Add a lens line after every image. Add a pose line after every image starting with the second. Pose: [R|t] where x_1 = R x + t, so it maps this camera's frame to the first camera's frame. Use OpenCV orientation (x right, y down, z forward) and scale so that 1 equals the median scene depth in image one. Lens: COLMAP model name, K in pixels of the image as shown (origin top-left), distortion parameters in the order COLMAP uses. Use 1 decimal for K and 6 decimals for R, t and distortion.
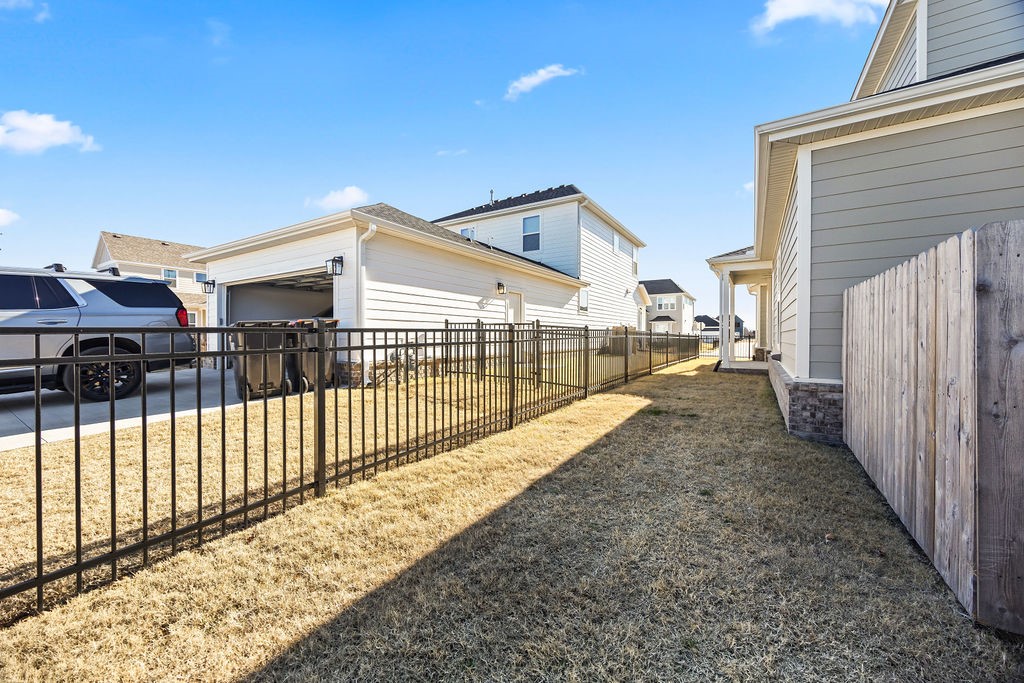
lens RADIAL K [[386.2, 0, 507.4], [0, 386.2, 339.0], [0, 0, 1]] dist [-0.002315, -0.000212]
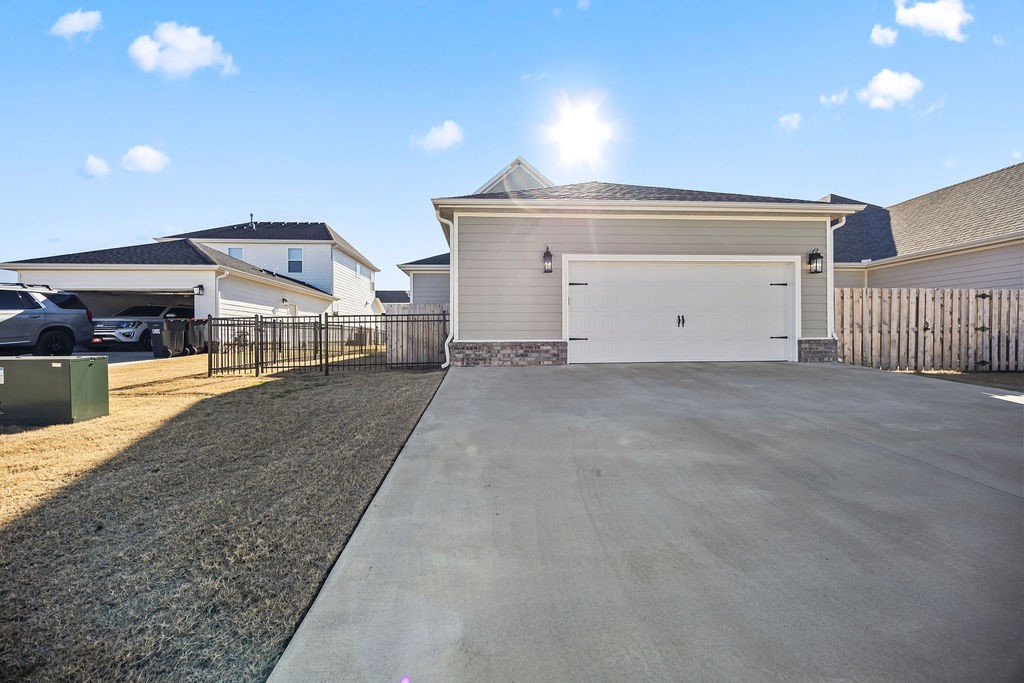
lens RADIAL K [[386.2, 0, 507.4], [0, 386.2, 339.0], [0, 0, 1]] dist [-0.002315, -0.000212]
pose [[0.806042, -0.005151, 0.591835, -0.161211], [0.011091, 0.999918, -0.006403, 0.034573], [-0.591754, 0.011725, 0.806034, -0.639844]]
